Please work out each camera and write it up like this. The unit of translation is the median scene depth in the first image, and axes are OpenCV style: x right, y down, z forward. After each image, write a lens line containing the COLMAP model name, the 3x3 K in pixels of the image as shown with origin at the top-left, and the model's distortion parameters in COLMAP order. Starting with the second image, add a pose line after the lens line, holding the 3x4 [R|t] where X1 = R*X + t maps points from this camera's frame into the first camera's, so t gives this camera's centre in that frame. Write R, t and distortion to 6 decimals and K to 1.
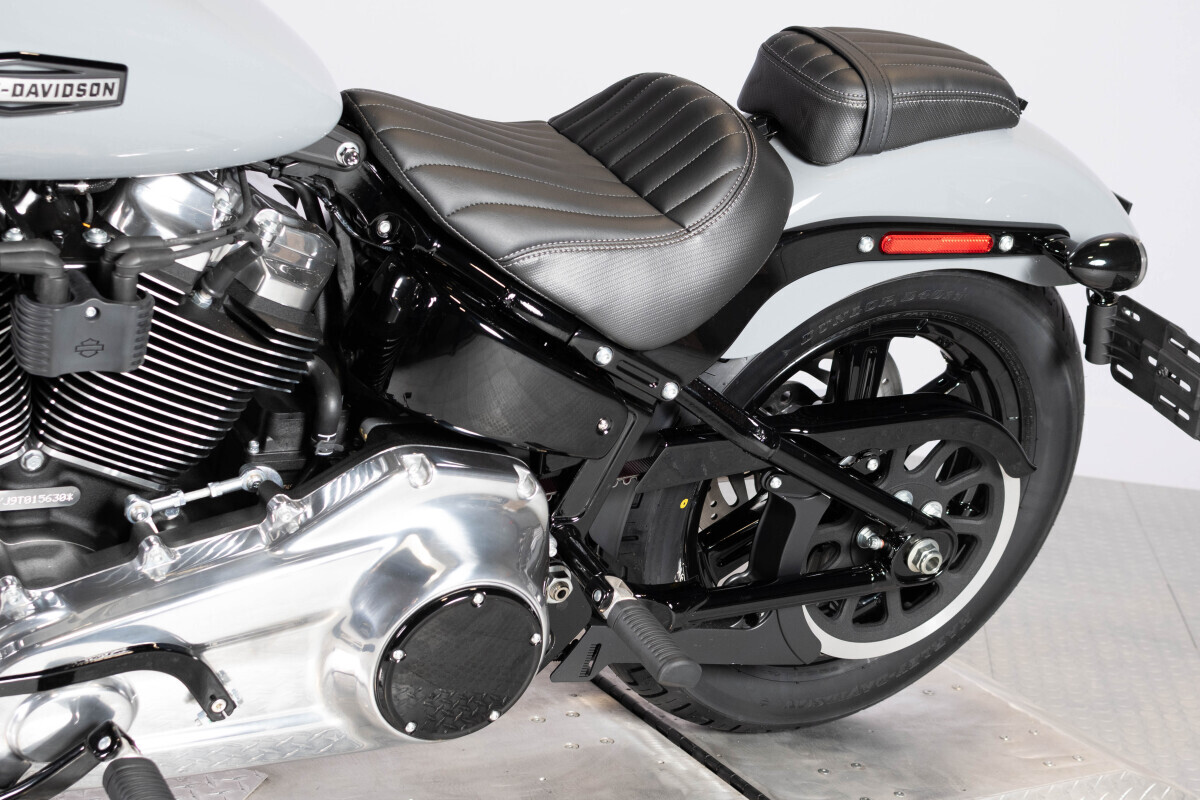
lens RADIAL K [[2190.5, 0, 604.7], [0, 2190.5, 395.6], [0, 0, 1]] dist [0.022649, 0.000000]
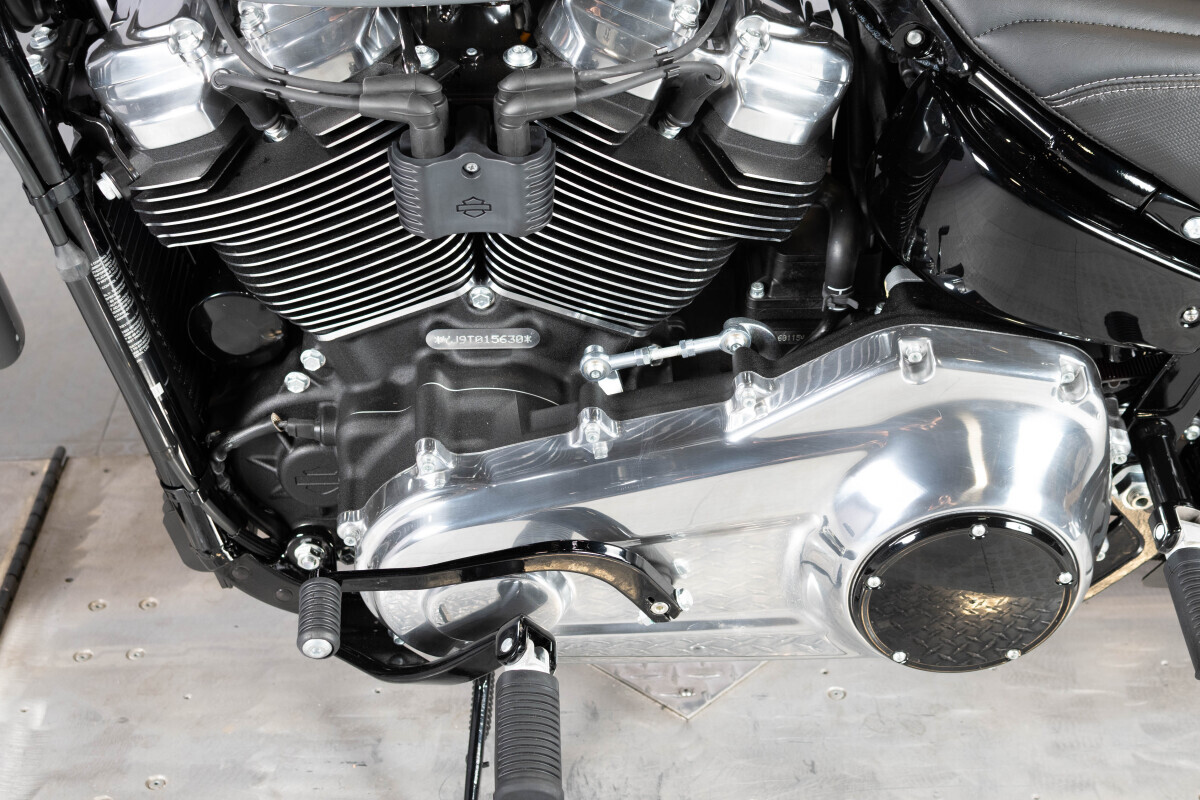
lens RADIAL K [[2190.5, 0, 646.9], [0, 2190.5, 419.5], [0, 0, 1]] dist [0.022649, 0.000000]
pose [[0.887549, 0.146764, -0.436712, 0.174839], [-0.038459, 0.968197, 0.247217, -0.135662], [0.459106, -0.202622, 0.864966, 0.271062]]
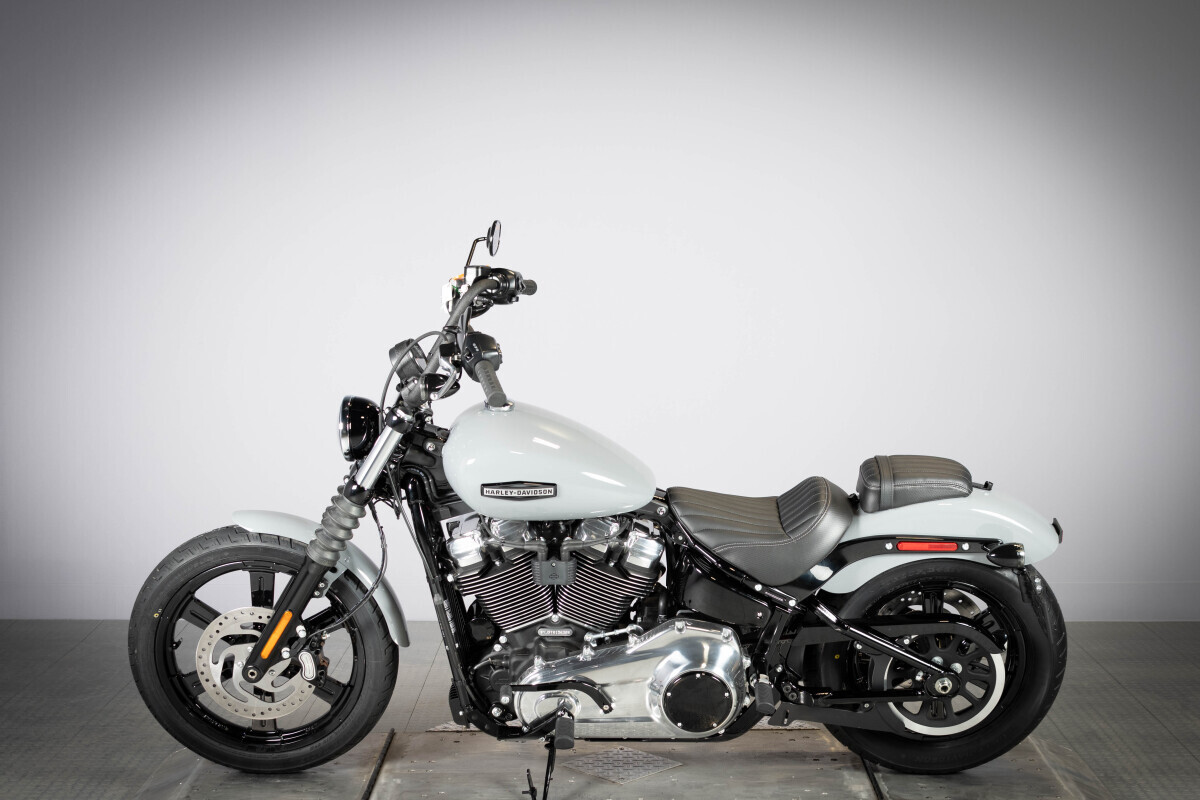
lens RADIAL K [[2190.5, 0, 598.9], [0, 2190.5, 398.4], [0, 0, 1]] dist [0.022649, 0.000000]
pose [[0.858988, -0.028487, -0.511203, 1.221918], [-0.048493, 0.989436, -0.136621, 0.129845], [0.509694, 0.142145, 0.848532, -1.392857]]
